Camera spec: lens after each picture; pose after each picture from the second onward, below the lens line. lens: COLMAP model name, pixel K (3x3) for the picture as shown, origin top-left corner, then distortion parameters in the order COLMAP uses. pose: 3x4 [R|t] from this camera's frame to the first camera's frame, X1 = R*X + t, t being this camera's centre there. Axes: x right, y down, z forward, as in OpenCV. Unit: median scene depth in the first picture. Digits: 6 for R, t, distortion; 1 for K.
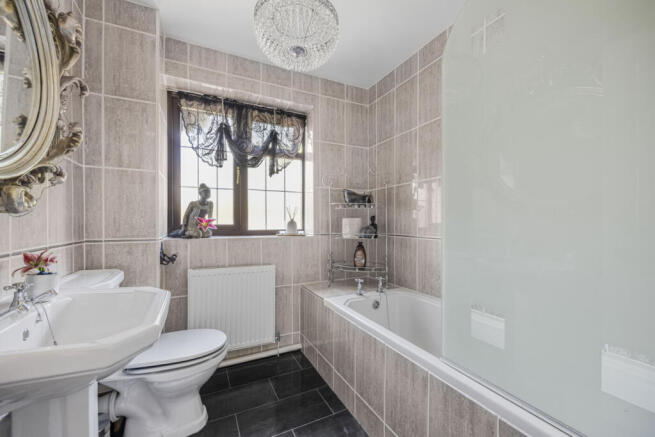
lens RADIAL K [[265.0, 0, 326.9], [0, 265.0, 220.4], [0, 0, 1]] dist [-0.000220, -0.000159]
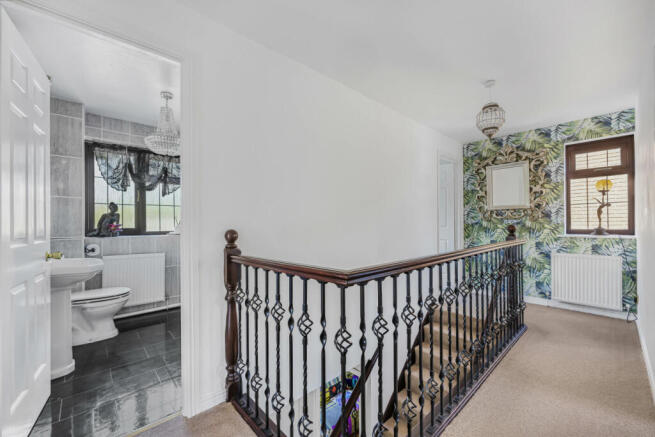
lens RADIAL K [[265.0, 0, 327.3], [0, 265.0, 218.3], [0, 0, 1]] dist [-0.000220, -0.000159]
pose [[0.960204, -0.008583, 0.279166, 0.299923], [0.014121, 0.999741, -0.017834, 0.001731], [-0.278941, 0.021066, 0.960077, -0.813646]]
